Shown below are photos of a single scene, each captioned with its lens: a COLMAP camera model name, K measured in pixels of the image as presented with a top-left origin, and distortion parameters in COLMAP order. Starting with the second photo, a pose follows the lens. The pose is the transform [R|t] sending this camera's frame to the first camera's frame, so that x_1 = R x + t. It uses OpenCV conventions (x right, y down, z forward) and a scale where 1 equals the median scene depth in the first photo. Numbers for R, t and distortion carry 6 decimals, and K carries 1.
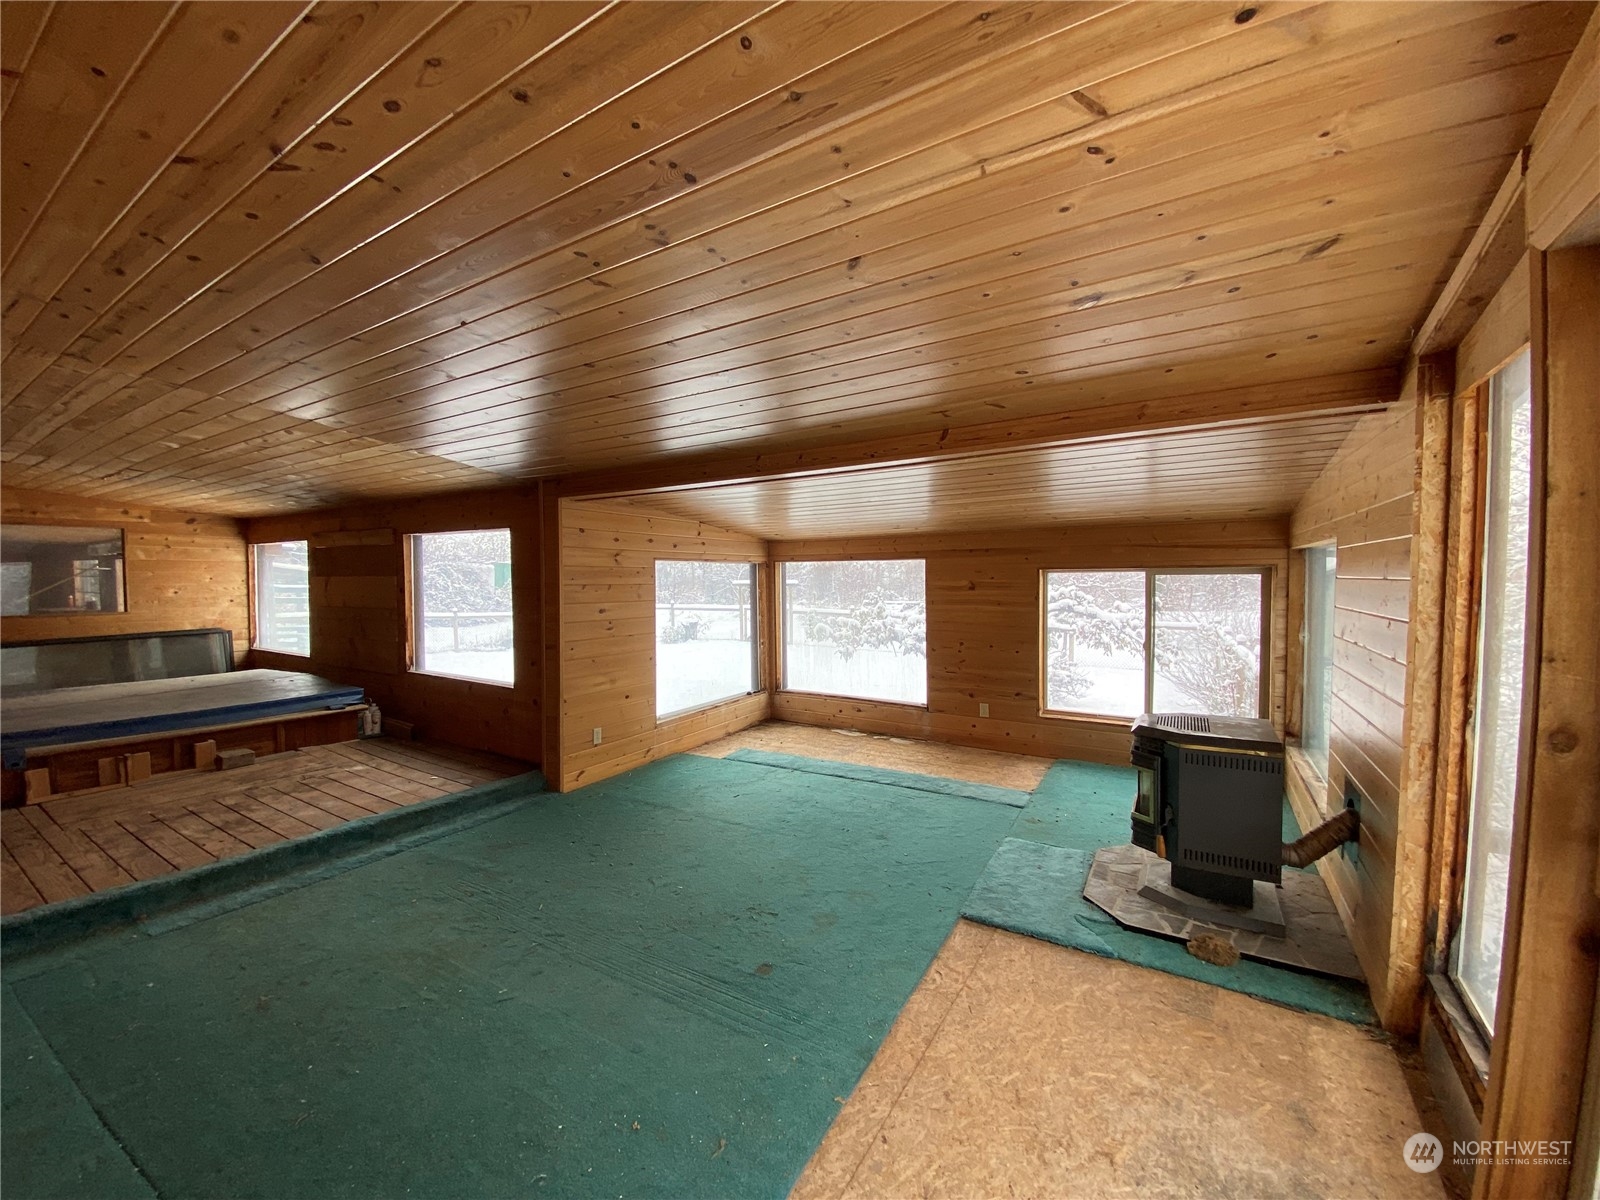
lens RADIAL K [[645.4, 0, 793.0], [0, 645.4, 601.3], [0, 0, 1]] dist [0.033064, -0.035989]
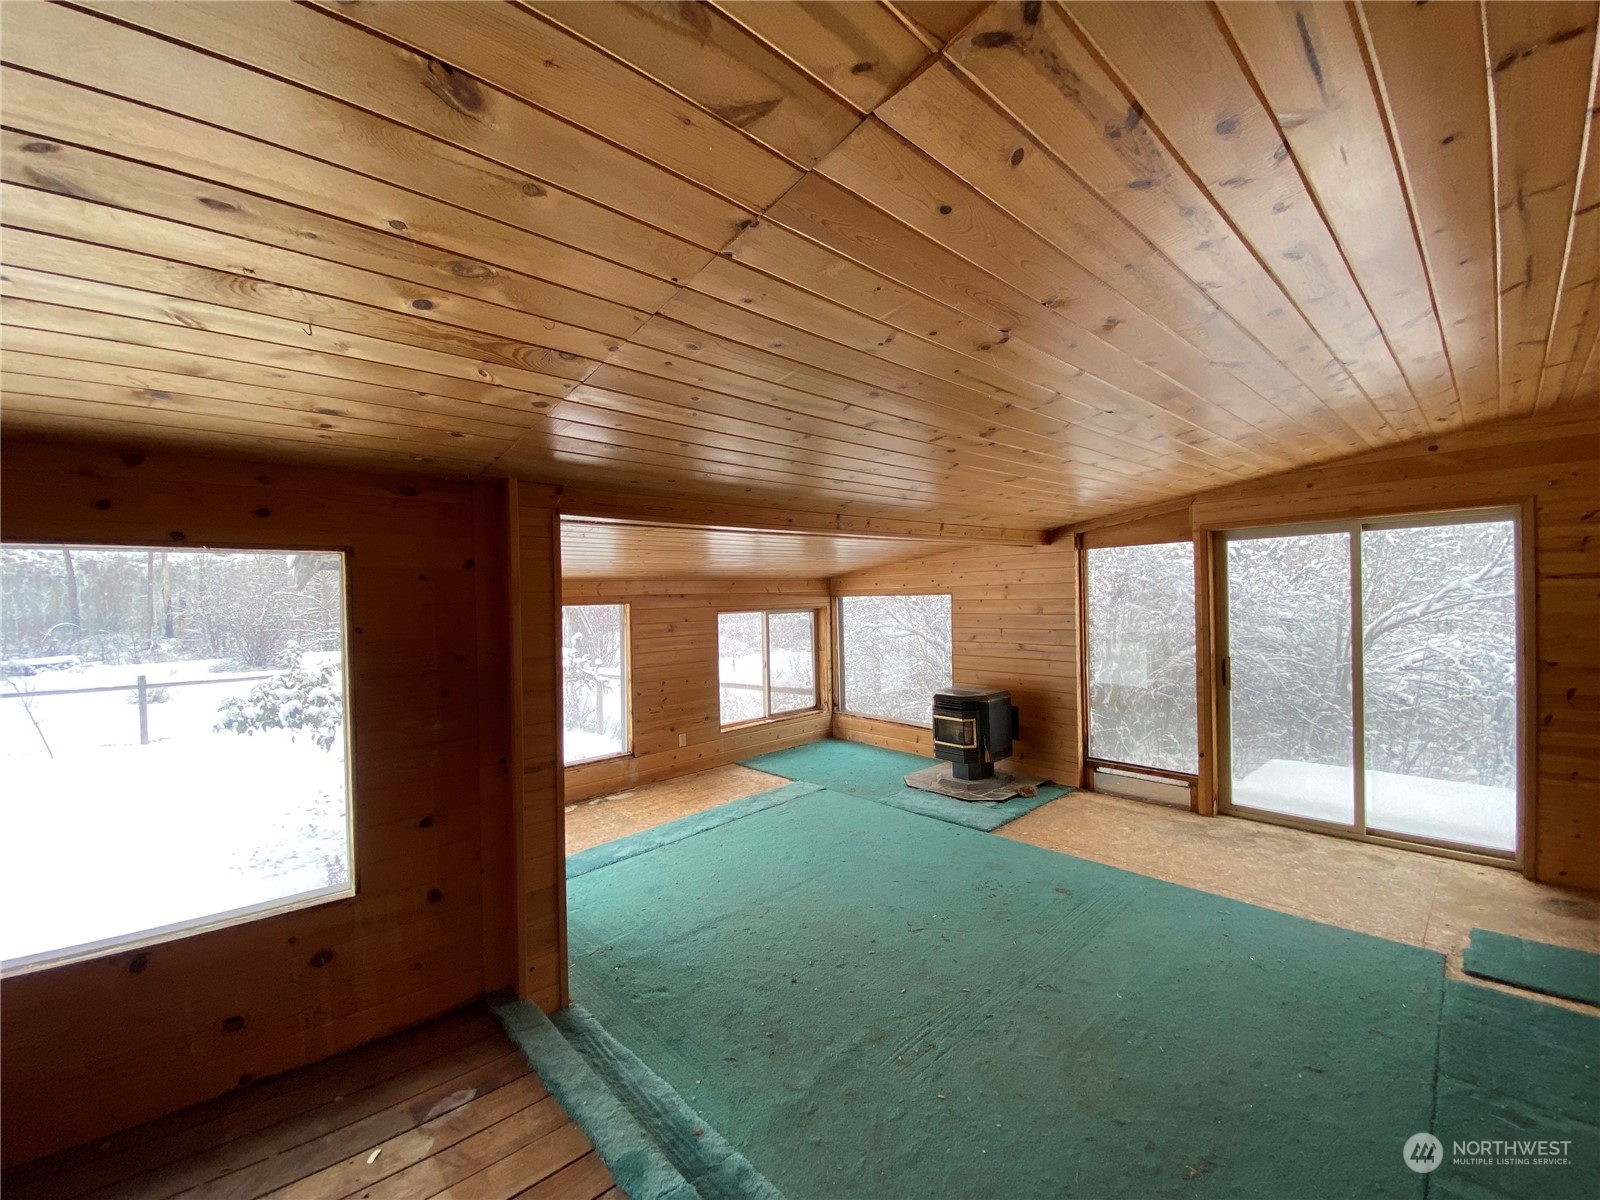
lens RADIAL K [[645.4, 0, 793.0], [0, 645.4, 601.3], [0, 0, 1]] dist [0.033064, -0.035989]
pose [[0.274287, -0.010117, 0.961595, -0.739485], [0.061820, 0.998062, -0.007133, -0.050804], [-0.959659, 0.061402, 0.274381, 0.524143]]
